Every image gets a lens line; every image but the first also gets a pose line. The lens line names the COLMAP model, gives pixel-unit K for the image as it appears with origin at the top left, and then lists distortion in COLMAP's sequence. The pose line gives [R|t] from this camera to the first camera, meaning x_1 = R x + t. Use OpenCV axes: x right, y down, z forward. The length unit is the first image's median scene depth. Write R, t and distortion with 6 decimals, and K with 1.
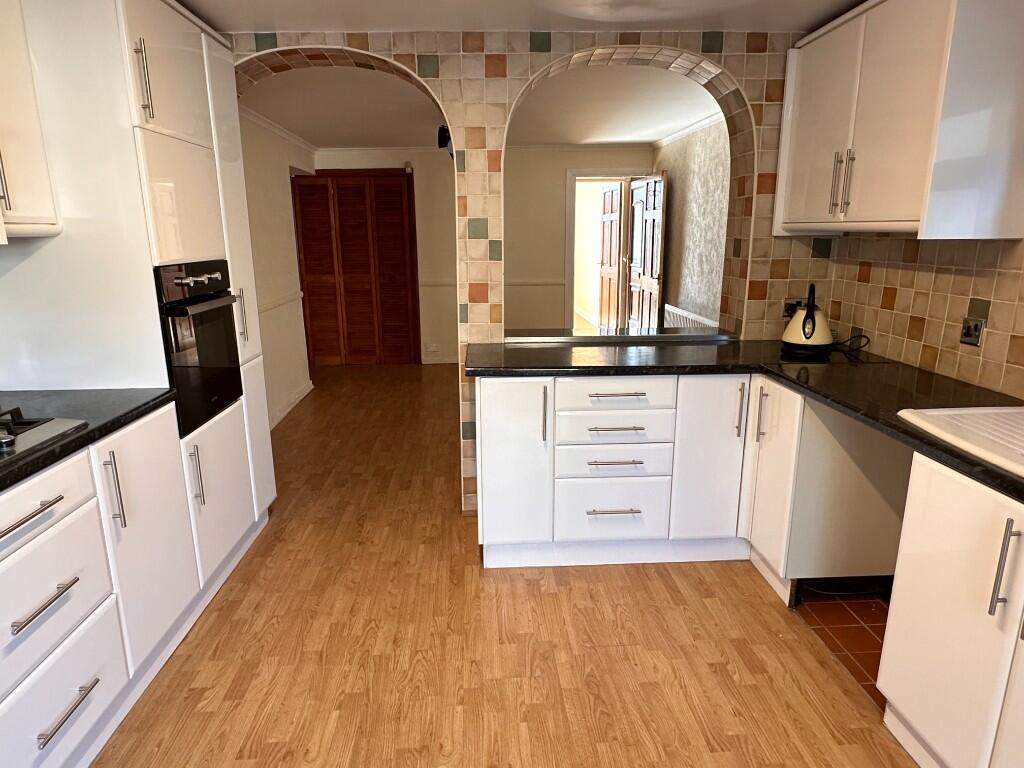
lens RADIAL K [[641.5, 0, 509.7], [0, 641.5, 388.6], [0, 0, 1]] dist [-0.008630, 0.003243]
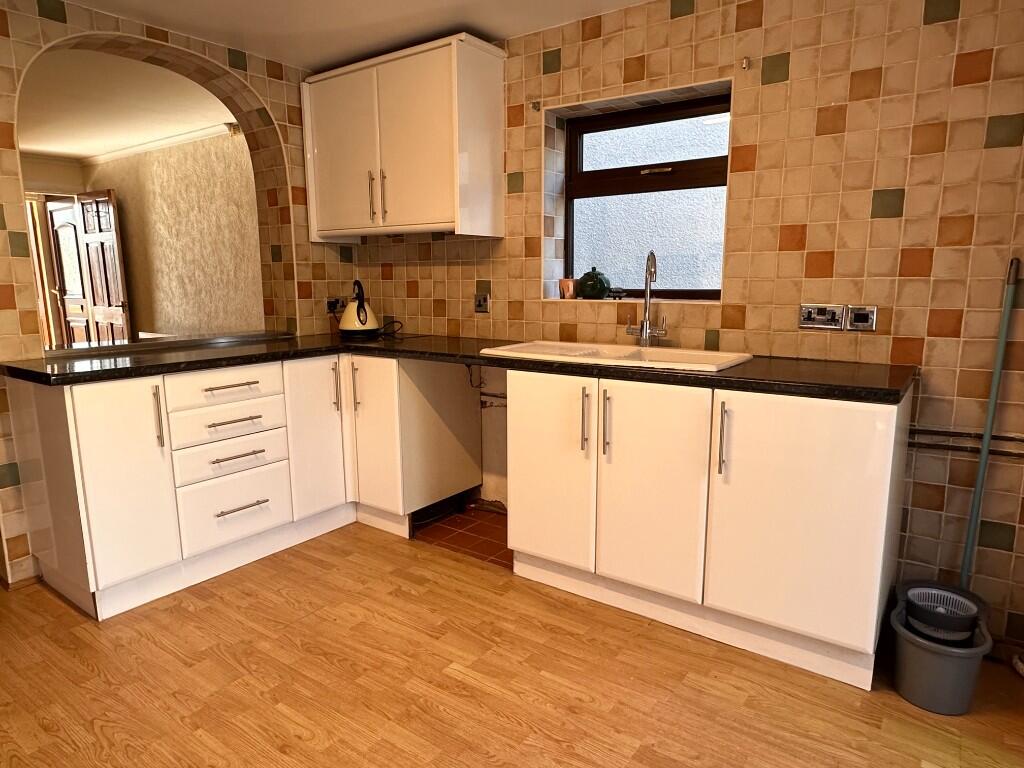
lens RADIAL K [[641.5, 0, 510.7], [0, 641.5, 385.1], [0, 0, 1]] dist [-0.008630, 0.003243]
pose [[0.632326, -0.126626, 0.764284, -0.297400], [0.185318, 0.982633, 0.009480, 0.074014], [-0.752211, 0.135641, 0.644810, 0.037172]]
